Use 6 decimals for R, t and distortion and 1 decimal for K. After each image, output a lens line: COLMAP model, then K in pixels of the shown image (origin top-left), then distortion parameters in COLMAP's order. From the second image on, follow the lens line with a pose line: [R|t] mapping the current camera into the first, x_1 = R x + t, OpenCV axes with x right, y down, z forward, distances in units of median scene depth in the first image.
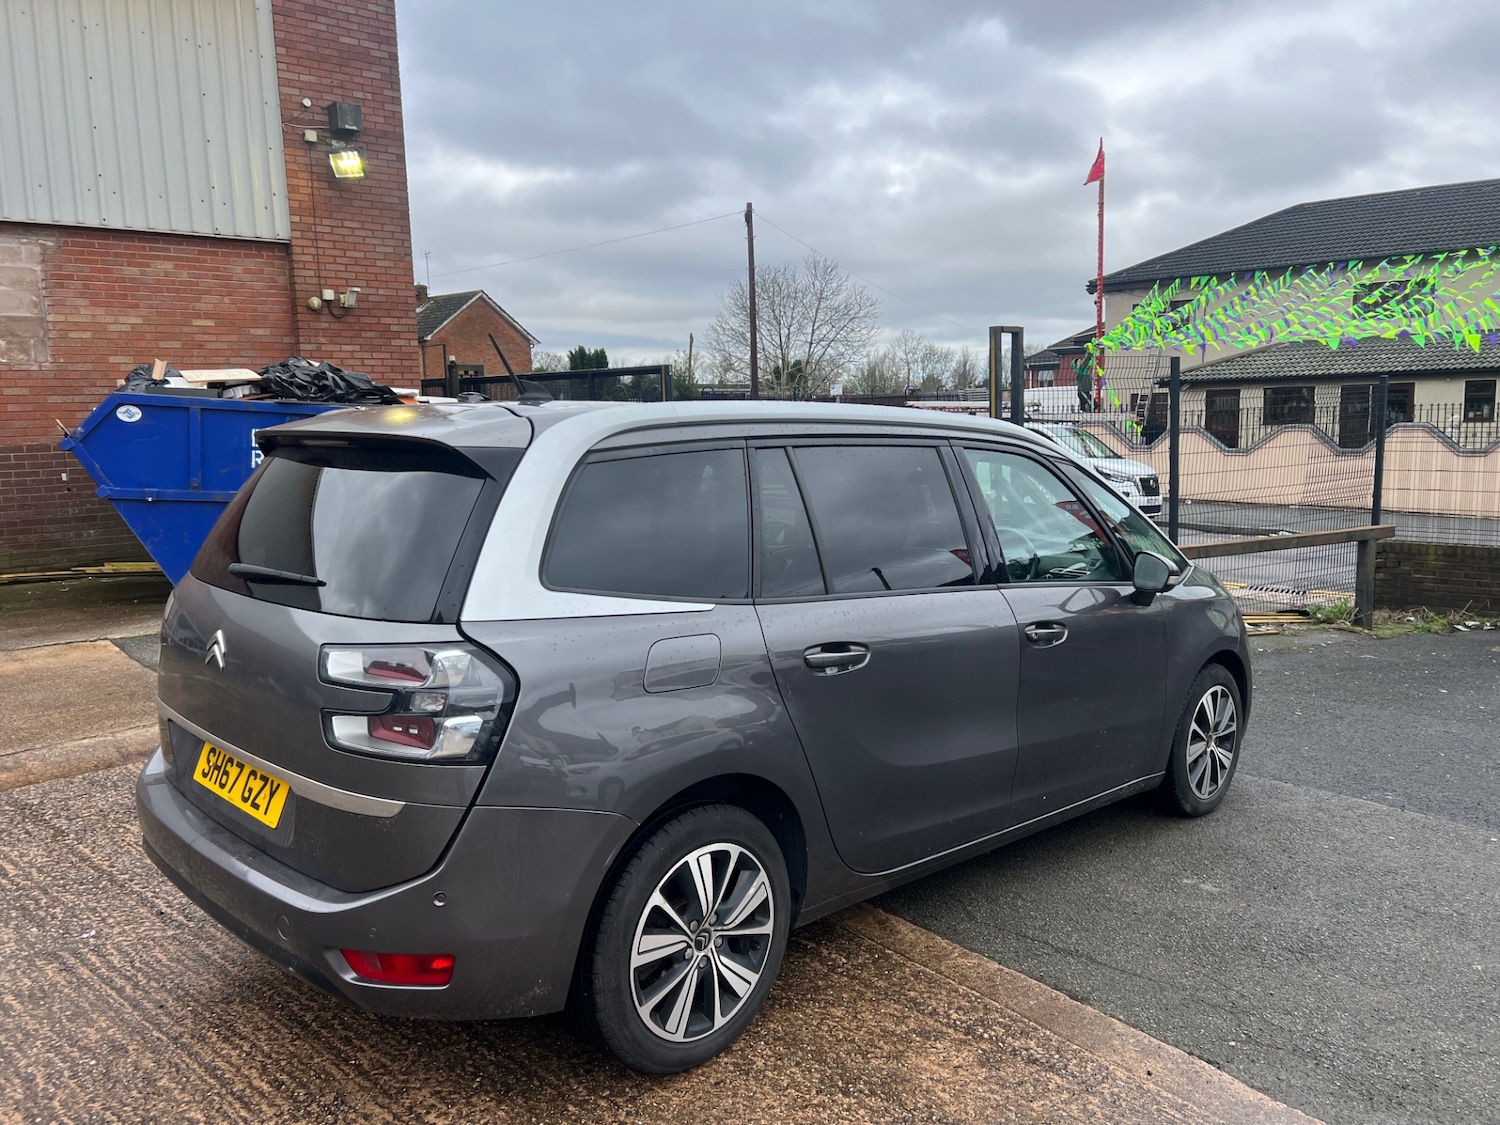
lens RADIAL K [[1110.7, 0, 747.5], [0, 1110.7, 594.2], [0, 0, 1]] dist [0.061700, -0.077499]
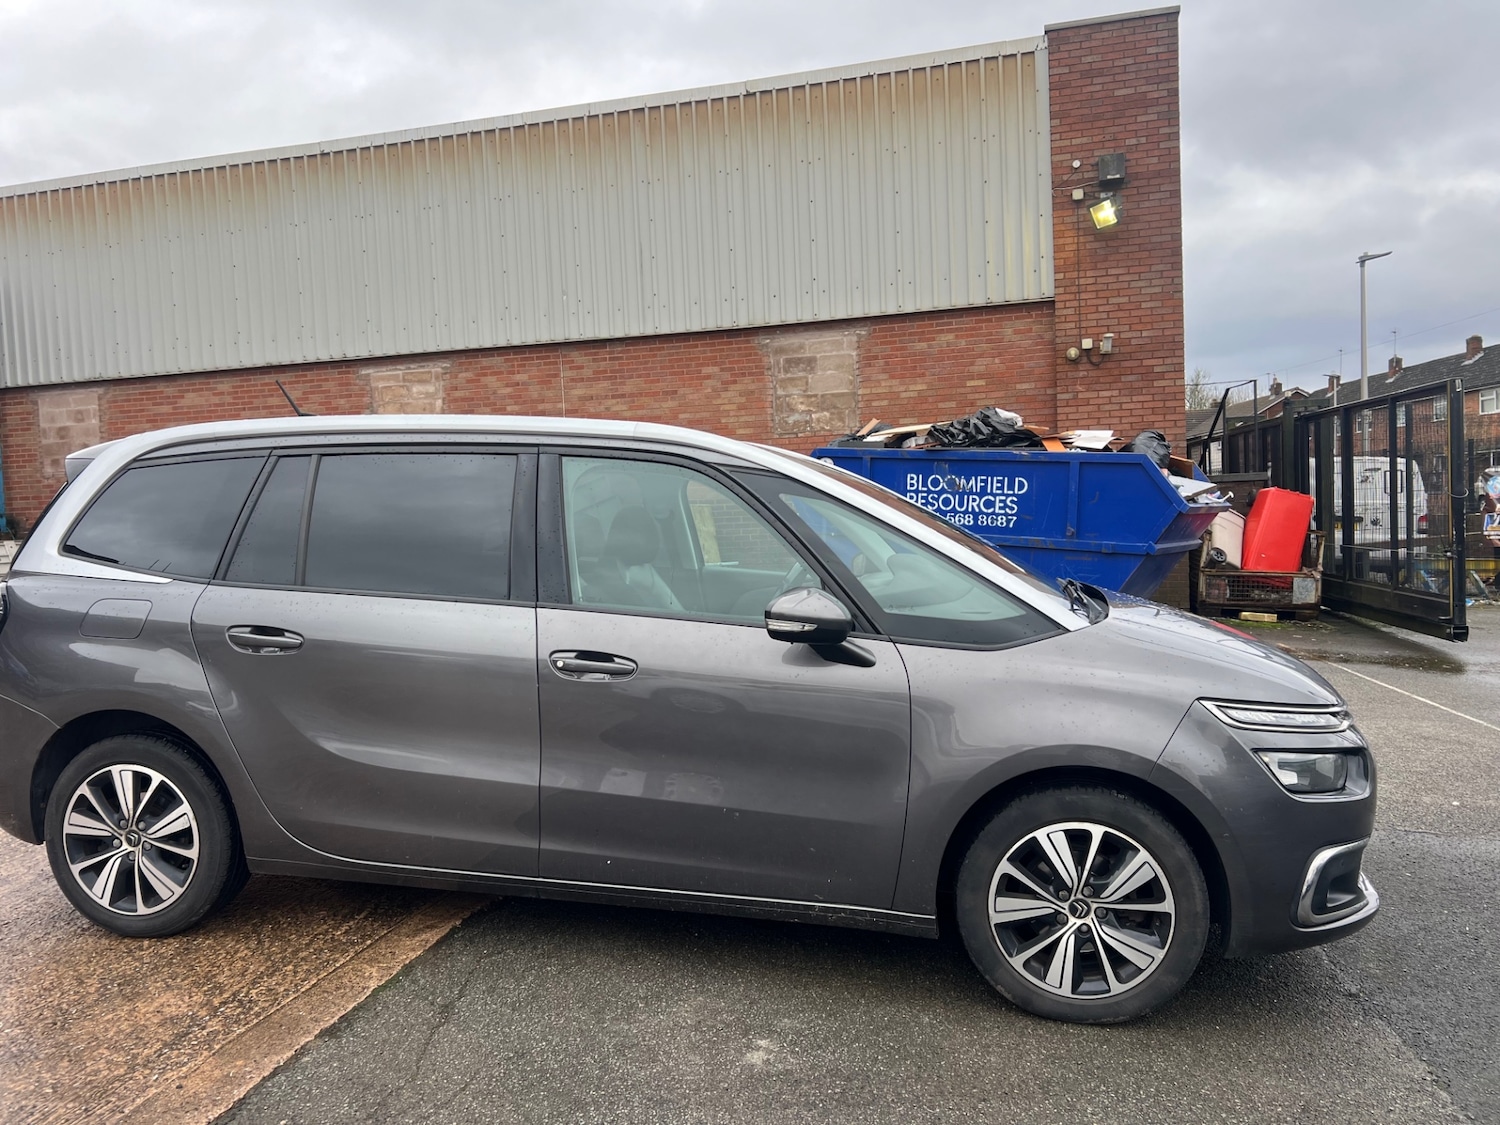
lens RADIAL K [[1110.7, 0, 747.5], [0, 1110.7, 594.2], [0, 0, 1]] dist [0.061700, -0.077499]
pose [[0.560633, 0.065706, -0.825454, 0.324637], [-0.107602, 0.994176, 0.006055, -0.012202], [0.821044, 0.085426, 0.564437, 0.192153]]
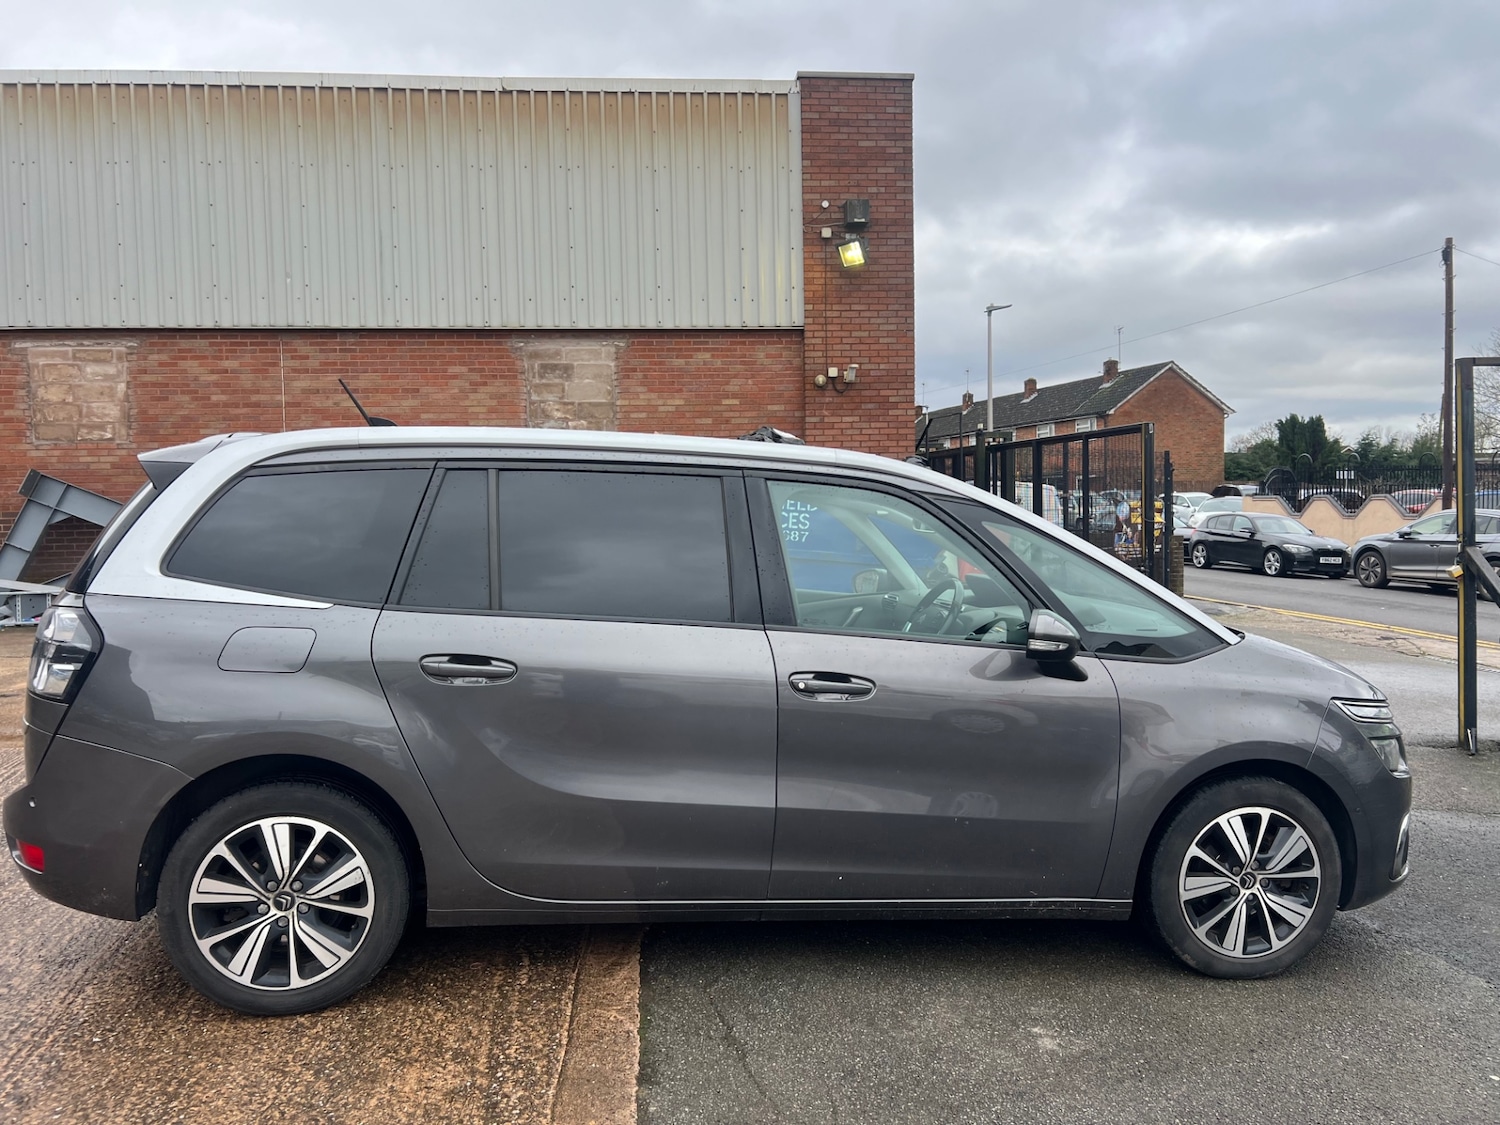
lens RADIAL K [[1110.7, 0, 747.5], [0, 1110.7, 594.2], [0, 0, 1]] dist [0.061700, -0.077499]
pose [[0.808418, 0.058740, -0.585671, 0.225552], [-0.097906, 0.994566, -0.035391, -0.000354], [0.580410, 0.085951, 0.809776, 0.077947]]
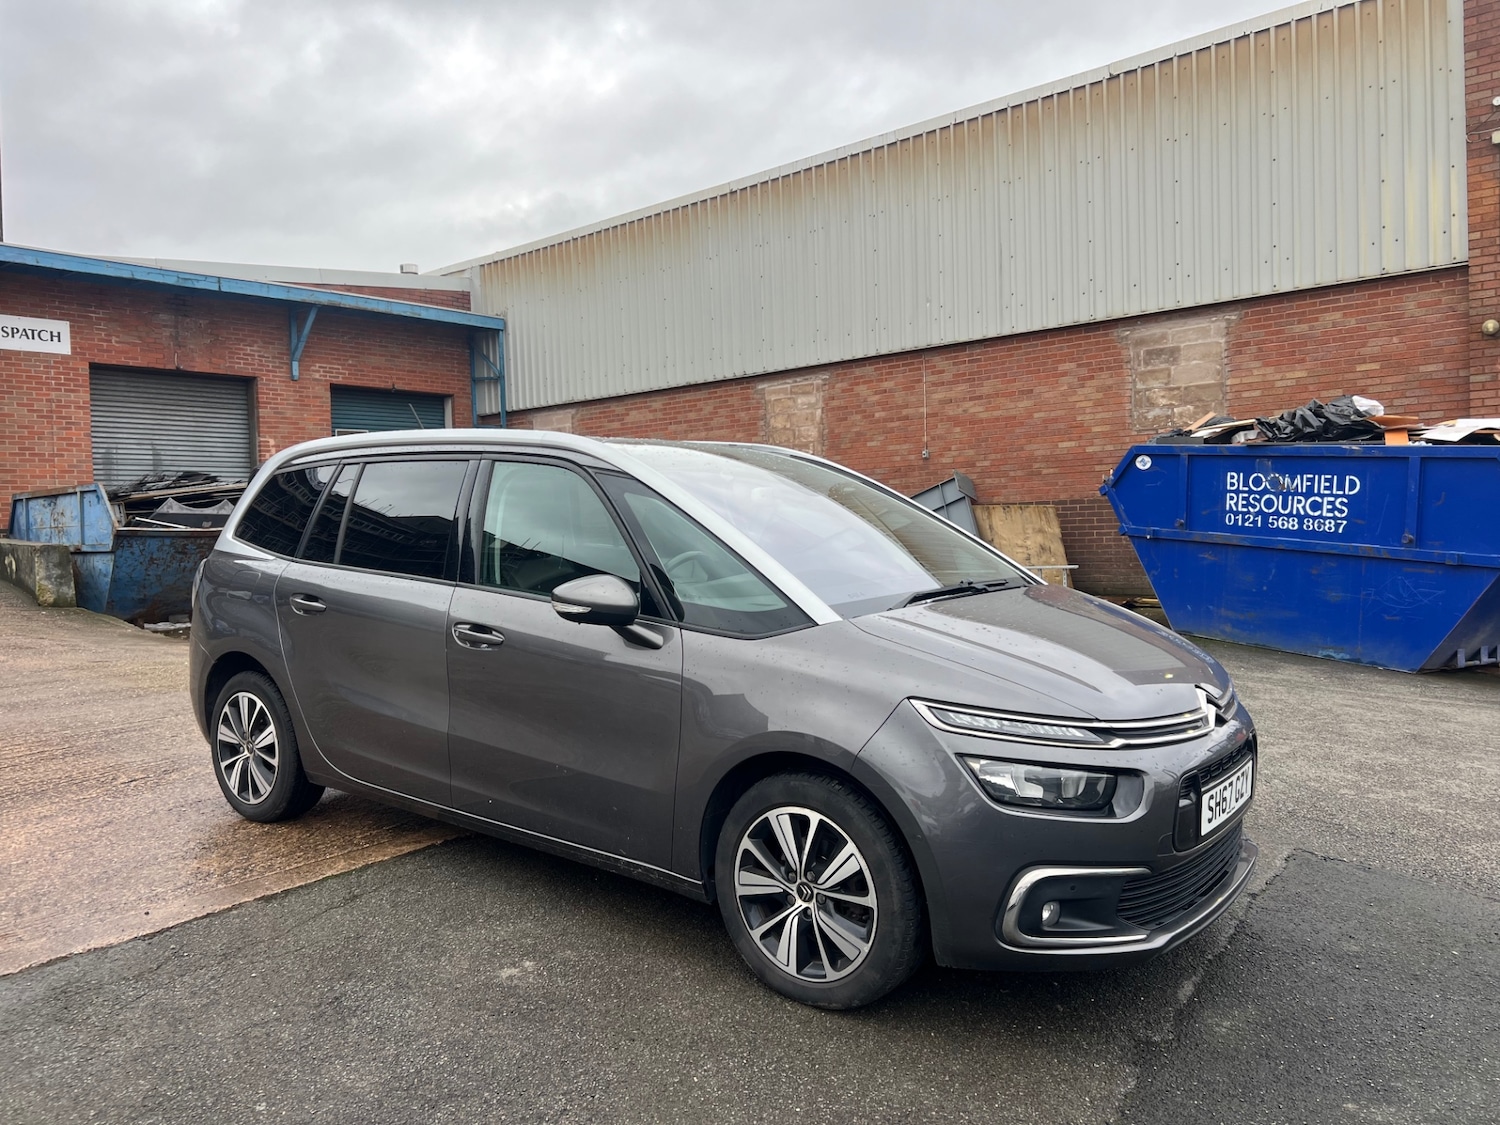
lens RADIAL K [[1105.3, 0, 754.8], [0, 1105.3, 599.8], [0, 0, 1]] dist [0.063207, -0.073394]
pose [[0.148952, 0.082442, -0.985402, 0.411077], [-0.132571, 0.989187, 0.062719, -0.030595], [0.979918, 0.121293, 0.158271, 0.341105]]
